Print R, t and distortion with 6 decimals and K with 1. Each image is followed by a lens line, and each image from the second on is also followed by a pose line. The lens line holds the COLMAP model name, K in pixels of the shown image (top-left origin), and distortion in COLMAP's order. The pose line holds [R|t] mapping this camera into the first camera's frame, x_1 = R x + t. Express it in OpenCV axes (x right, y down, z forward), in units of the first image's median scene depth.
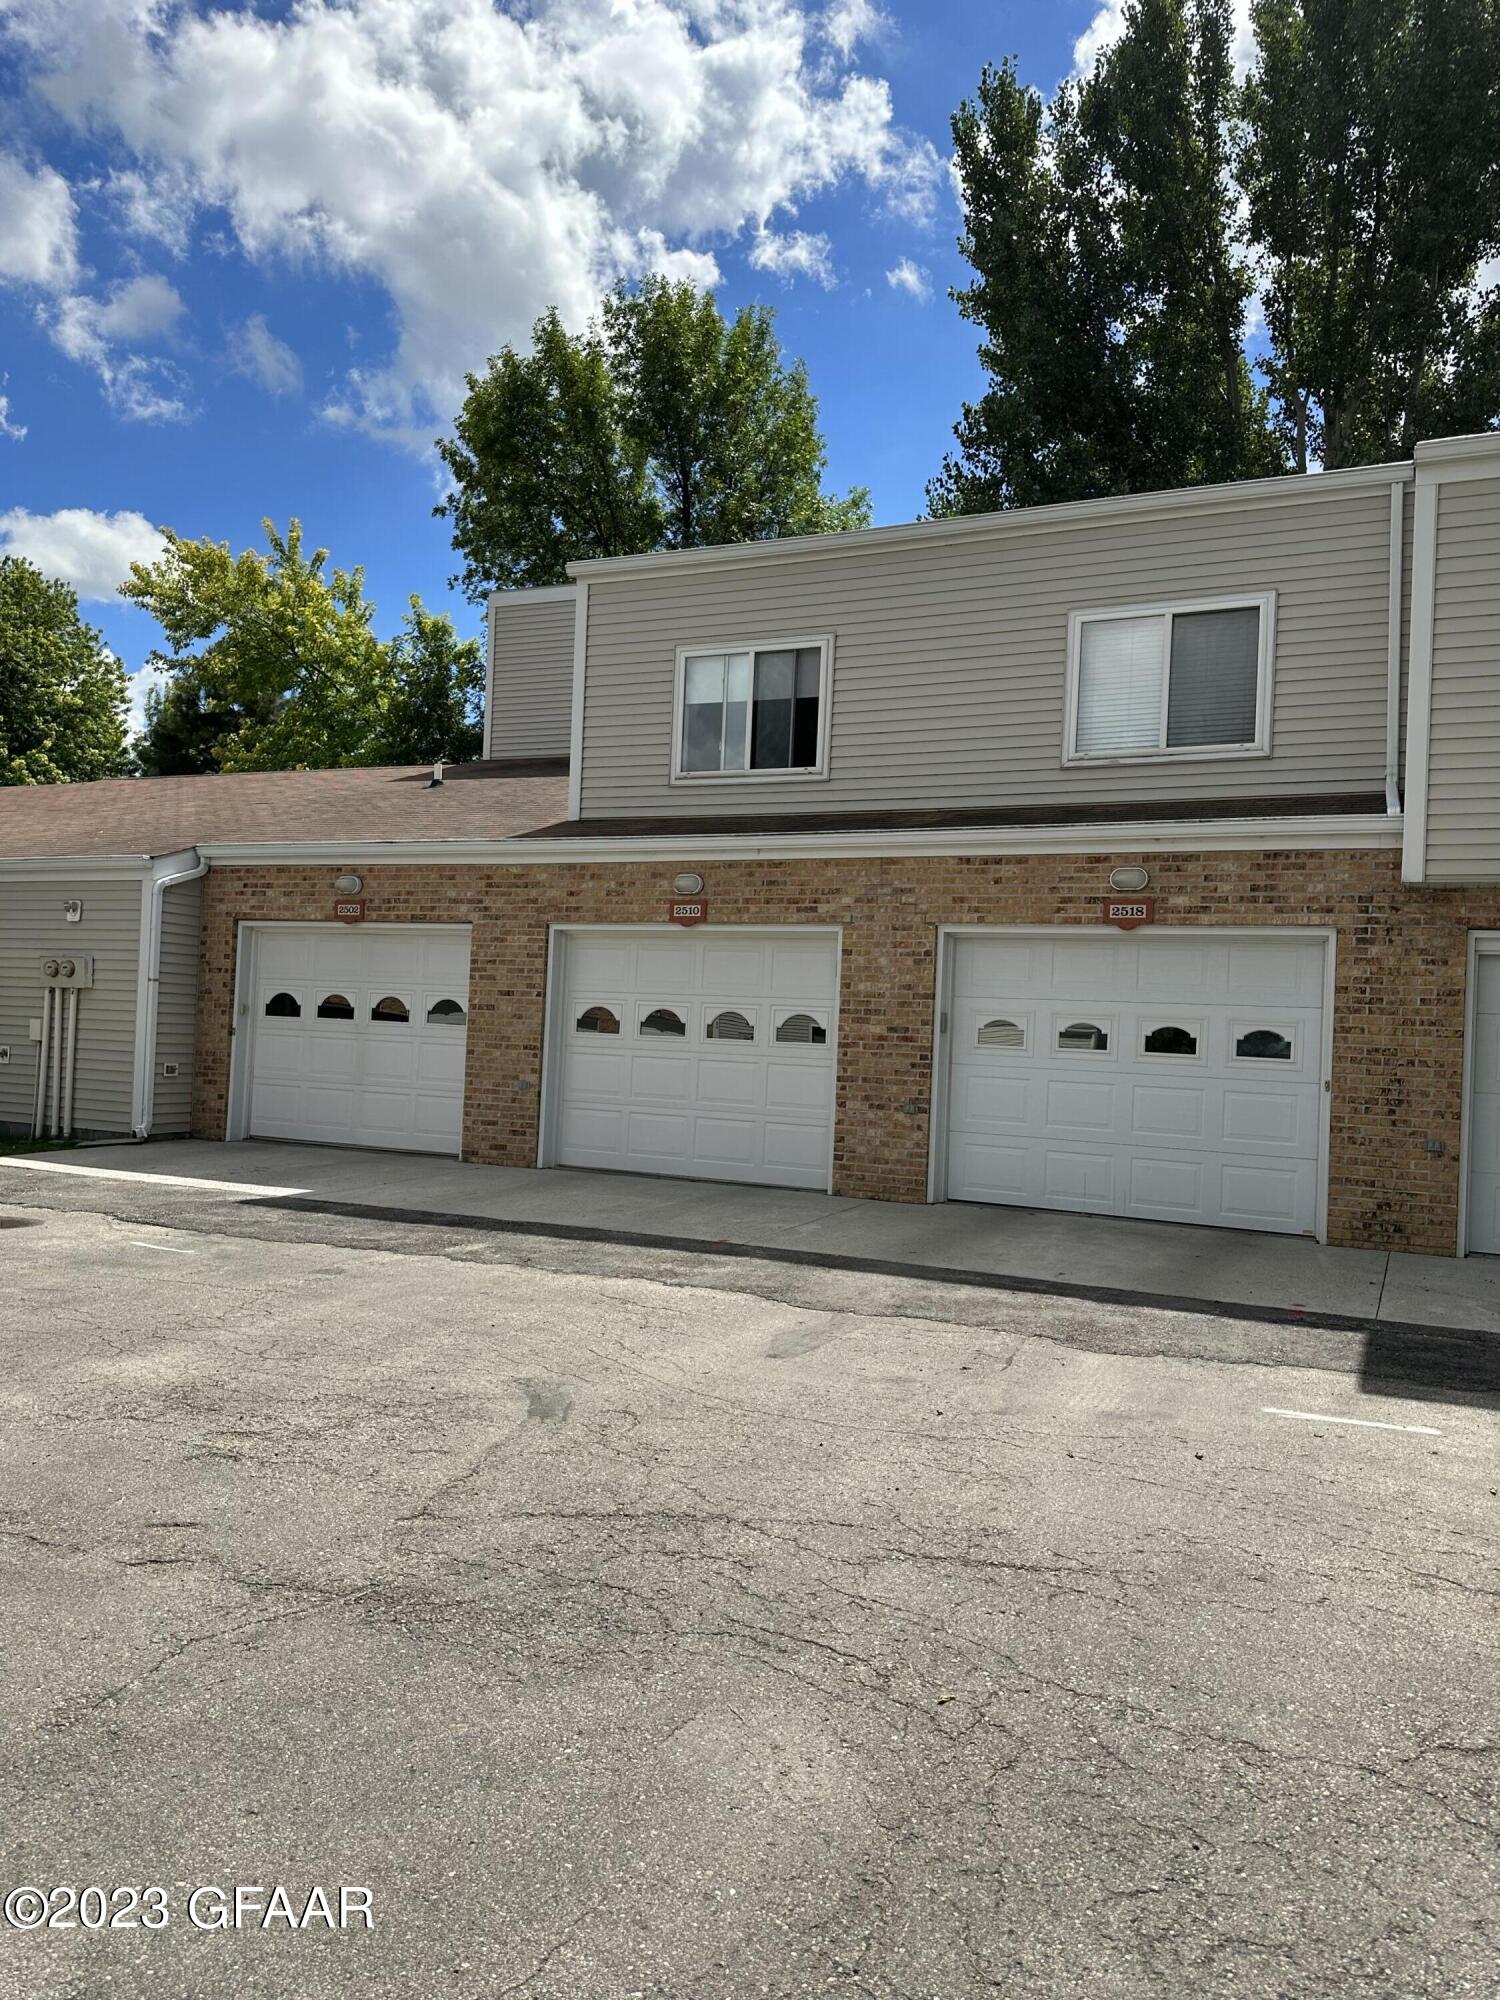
lens RADIAL K [[1411.9, 0, 747.2], [0, 1411.9, 1009.0], [0, 0, 1]] dist [0.137179, -0.218184]
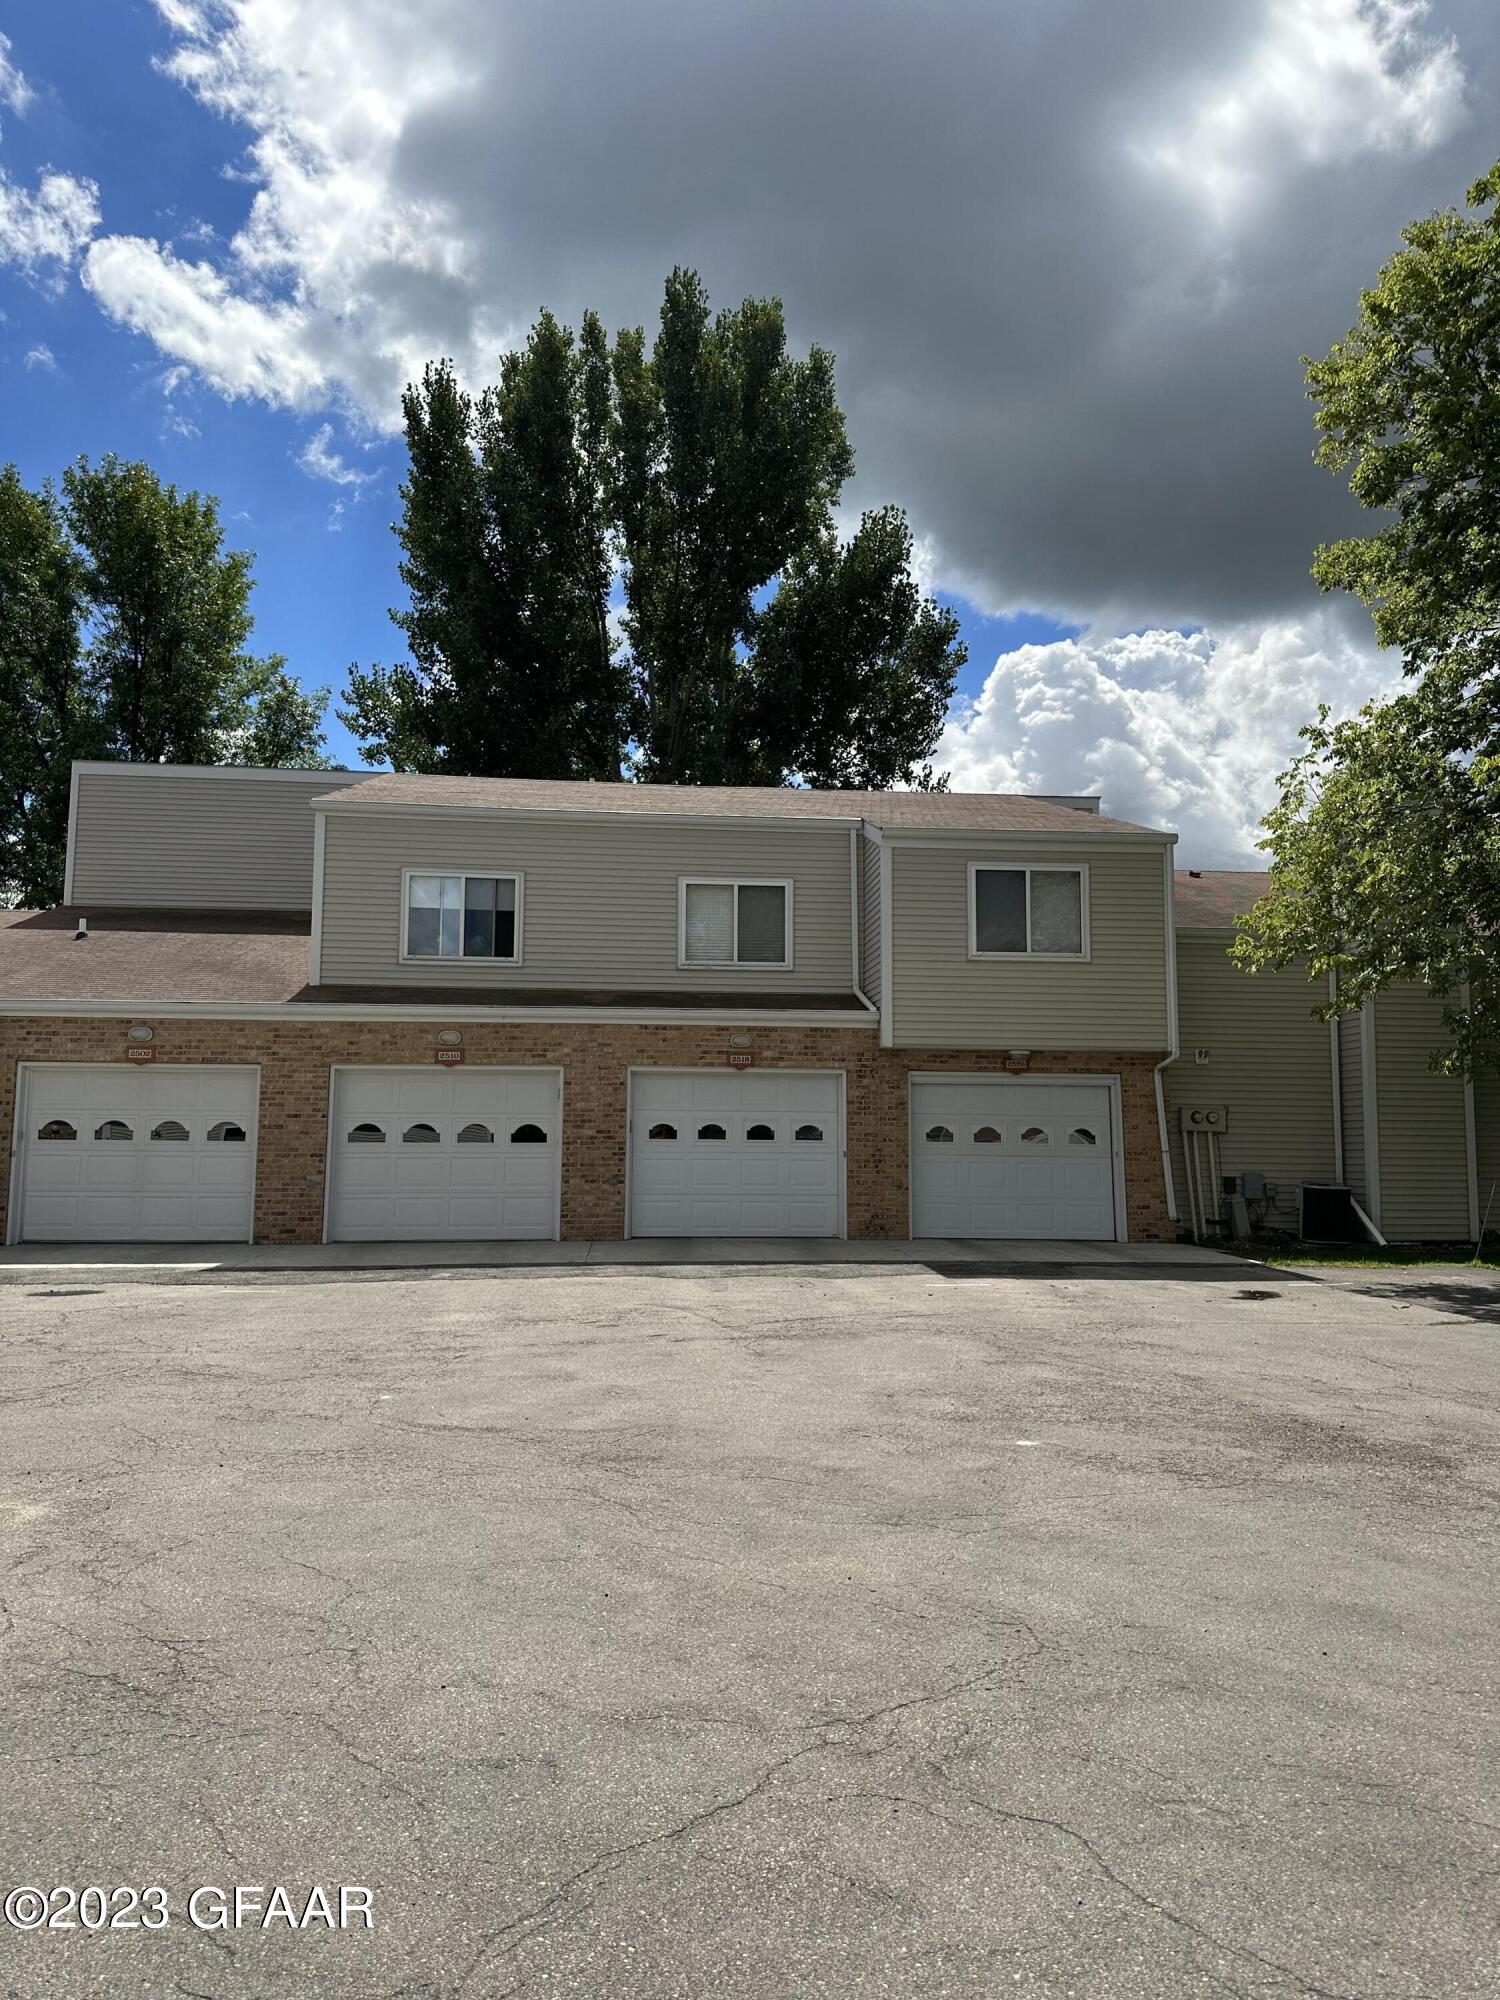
lens RADIAL K [[1429.9, 0, 756.0], [0, 1429.9, 1000.0], [0, 0, 1]] dist [0.143492, -0.250721]
pose [[0.851067, 0.012143, 0.524917, -0.559997], [0.022209, 0.998005, -0.059096, -0.032269], [-0.524587, 0.061953, 0.849099, -0.443830]]
